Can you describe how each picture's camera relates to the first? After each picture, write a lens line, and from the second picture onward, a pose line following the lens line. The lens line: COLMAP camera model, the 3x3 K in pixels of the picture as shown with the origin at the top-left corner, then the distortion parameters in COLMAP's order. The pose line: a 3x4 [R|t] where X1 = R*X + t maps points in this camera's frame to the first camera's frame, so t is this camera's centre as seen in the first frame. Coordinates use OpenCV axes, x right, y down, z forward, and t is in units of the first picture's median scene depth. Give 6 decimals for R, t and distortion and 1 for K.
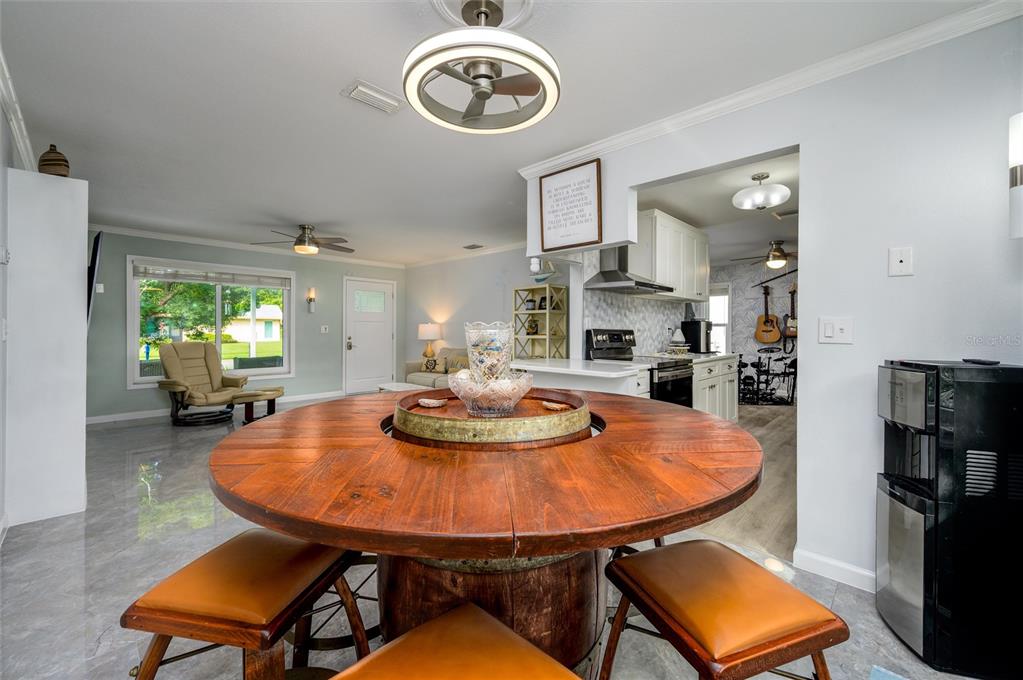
lens RADIAL K [[406.7, 0, 512.1], [0, 406.7, 330.6], [0, 0, 1]] dist [-0.000361, -0.000011]
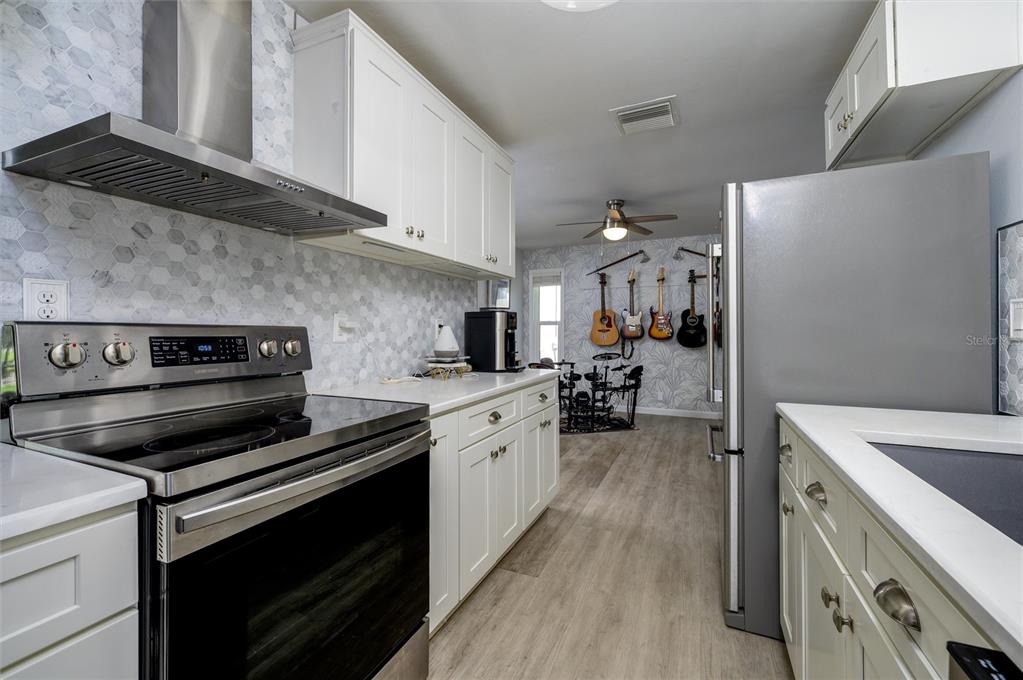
lens RADIAL K [[417.3, 0, 516.0], [0, 417.3, 328.8], [0, 0, 1]] dist [0.001808, 0.000343]
pose [[0.938716, -0.000504, 0.344692, 0.216340], [0.002429, 0.999984, -0.005153, 0.001444], [-0.344683, 0.005674, 0.938702, 0.343974]]
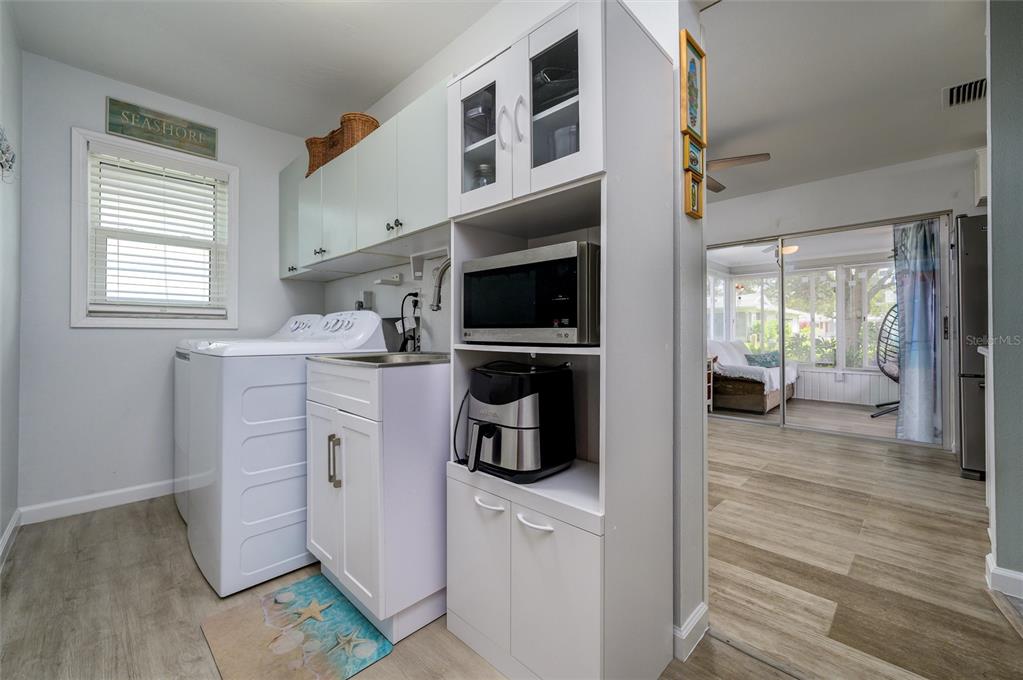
lens RADIAL K [[417.3, 0, 516.0], [0, 417.3, 328.8], [0, 0, 1]] dist [0.001808, 0.000343]
pose [[0.005429, 0.004319, 0.999976, 0.075070], [0.001800, 0.999989, -0.004328, 0.027897], [-0.999984, 0.001824, 0.005421, 1.086438]]
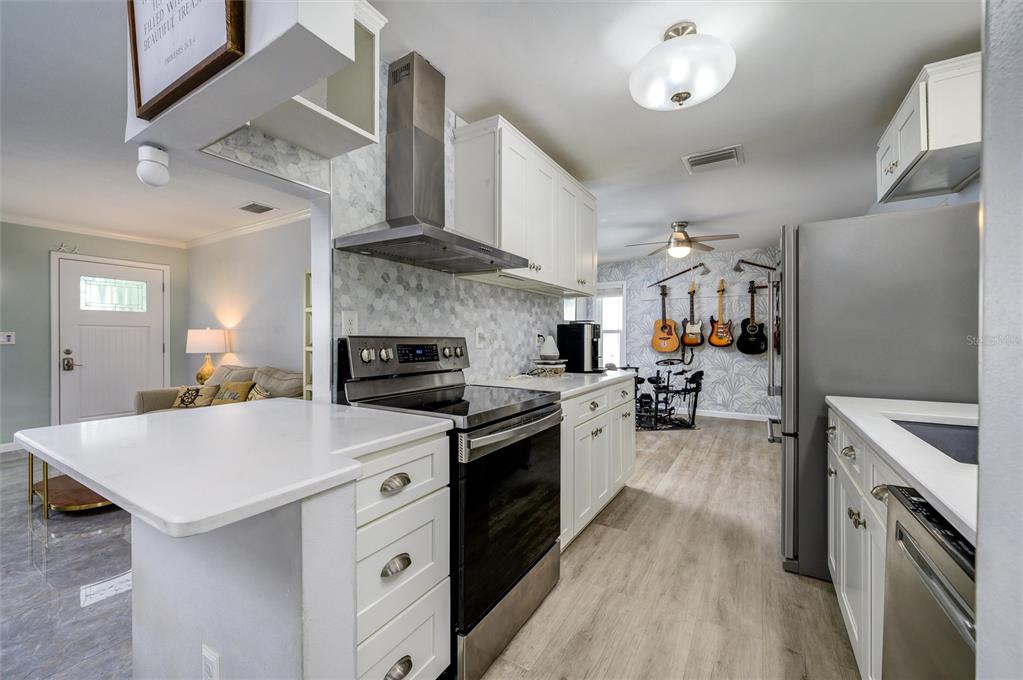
lens RADIAL K [[405.6, 0, 511.5], [0, 405.6, 340.0], [0, 0, 1]] dist [0.001561, 0.000179]
pose [[0.975876, -0.004146, 0.218286, 0.148097], [0.003289, 0.999985, 0.004293, -0.000459], [-0.218301, -0.003472, 0.975875, 0.276605]]
